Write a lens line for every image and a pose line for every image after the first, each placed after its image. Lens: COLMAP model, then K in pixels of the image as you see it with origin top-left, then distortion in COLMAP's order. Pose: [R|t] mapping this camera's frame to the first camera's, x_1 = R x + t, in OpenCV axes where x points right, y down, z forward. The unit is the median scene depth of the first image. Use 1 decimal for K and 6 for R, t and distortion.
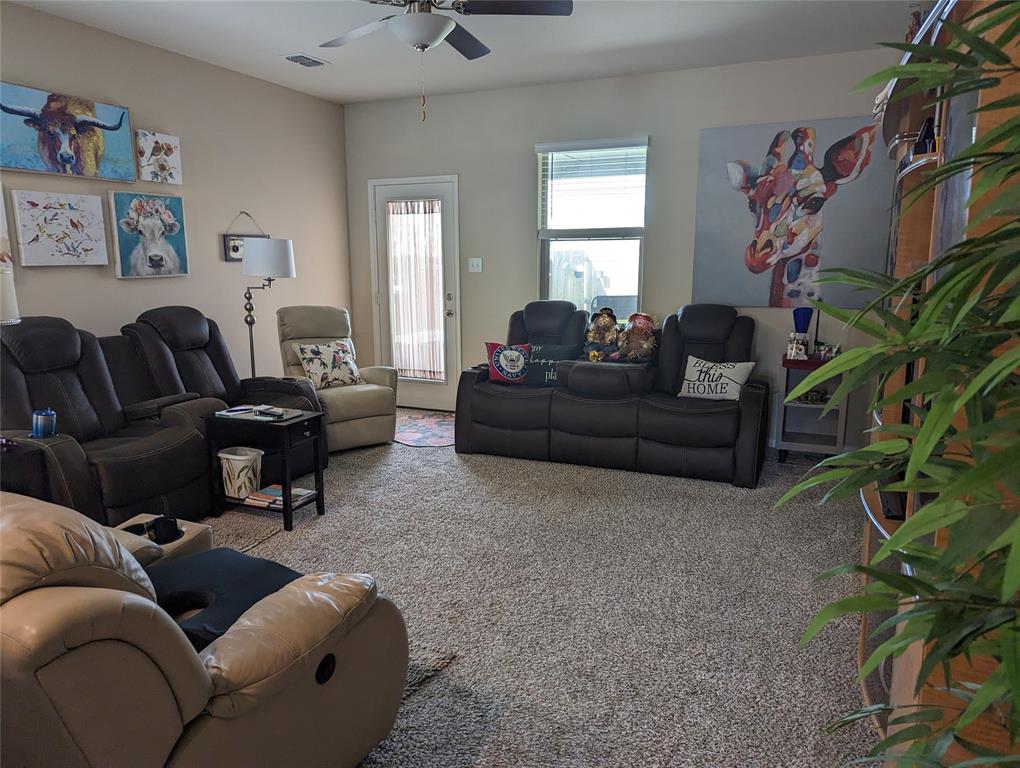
lens RADIAL K [[719.7, 0, 505.1], [0, 719.7, 386.8], [0, 0, 1]] dist [-0.000516, -0.011414]
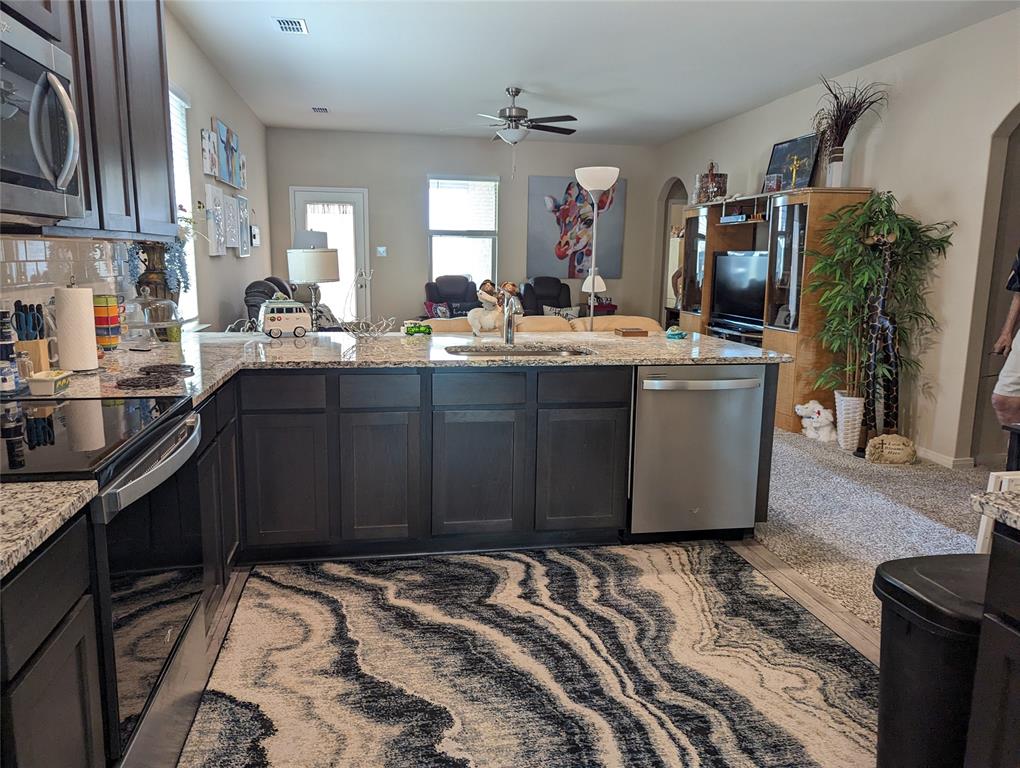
lens RADIAL K [[719.7, 0, 510.2], [0, 719.7, 380.2], [0, 0, 1]] dist [-0.000516, -0.011414]
pose [[0.824067, -0.082325, 0.560478, -0.796504], [0.078398, 0.996437, 0.031092, 0.076279], [-0.561041, 0.018318, 0.827585, -0.407813]]
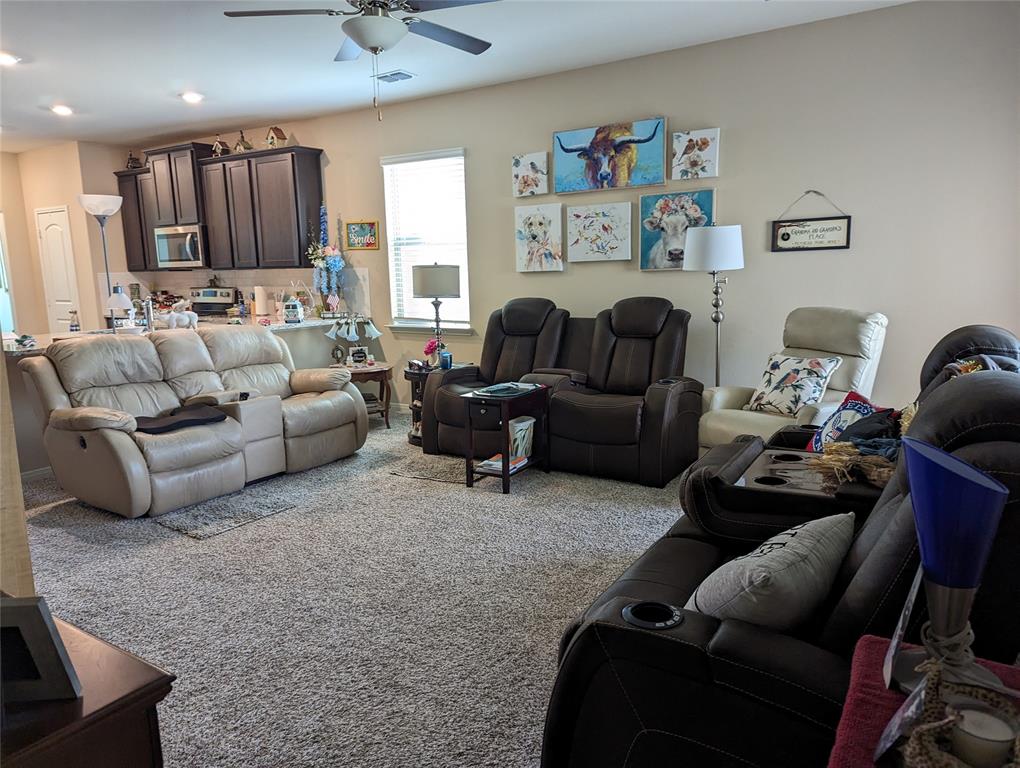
lens RADIAL K [[719.7, 0, 505.6], [0, 719.7, 390.1], [0, 0, 1]] dist [-0.000516, -0.011414]
pose [[-0.156519, 0.166396, -0.973557, 0.648390], [-0.143884, 0.971349, 0.189151, -0.149906], [0.977138, 0.169685, -0.128093, 0.952413]]
